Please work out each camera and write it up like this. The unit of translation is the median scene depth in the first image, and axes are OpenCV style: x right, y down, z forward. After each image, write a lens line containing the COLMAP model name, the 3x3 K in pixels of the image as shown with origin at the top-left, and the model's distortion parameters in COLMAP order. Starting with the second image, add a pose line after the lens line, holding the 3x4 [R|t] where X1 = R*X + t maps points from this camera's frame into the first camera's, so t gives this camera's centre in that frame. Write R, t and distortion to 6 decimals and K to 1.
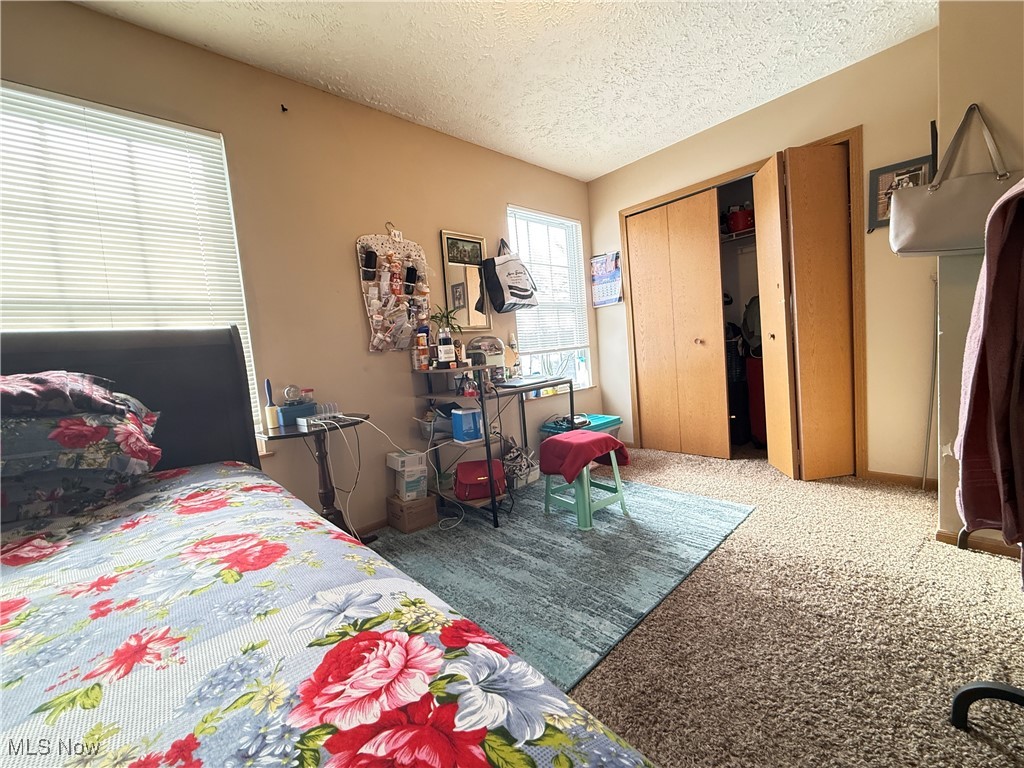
lens RADIAL K [[408.8, 0, 513.9], [0, 408.8, 382.7], [0, 0, 1]] dist [-0.001782, 0.000822]
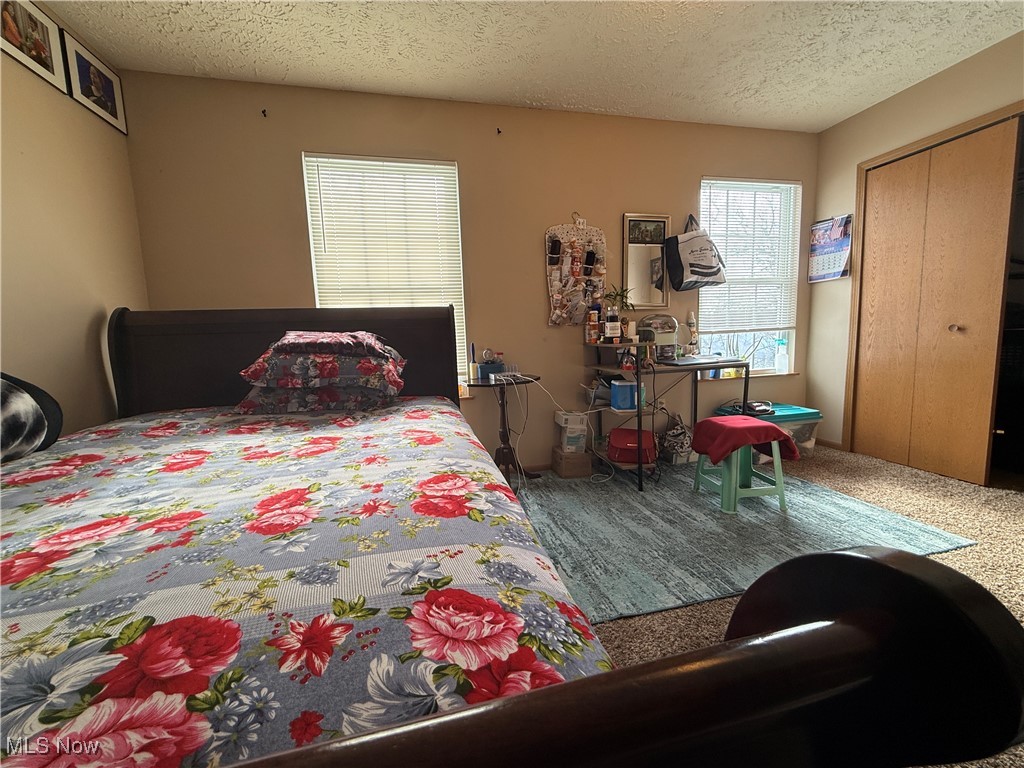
lens RADIAL K [[408.8, 0, 514.8], [0, 408.8, 381.8], [0, 0, 1]] dist [-0.001782, 0.000822]
pose [[0.875254, 0.108566, -0.471321, 0.144111], [-0.075926, 0.993241, 0.087791, -0.008225], [0.477666, -0.041054, 0.877582, -0.110808]]
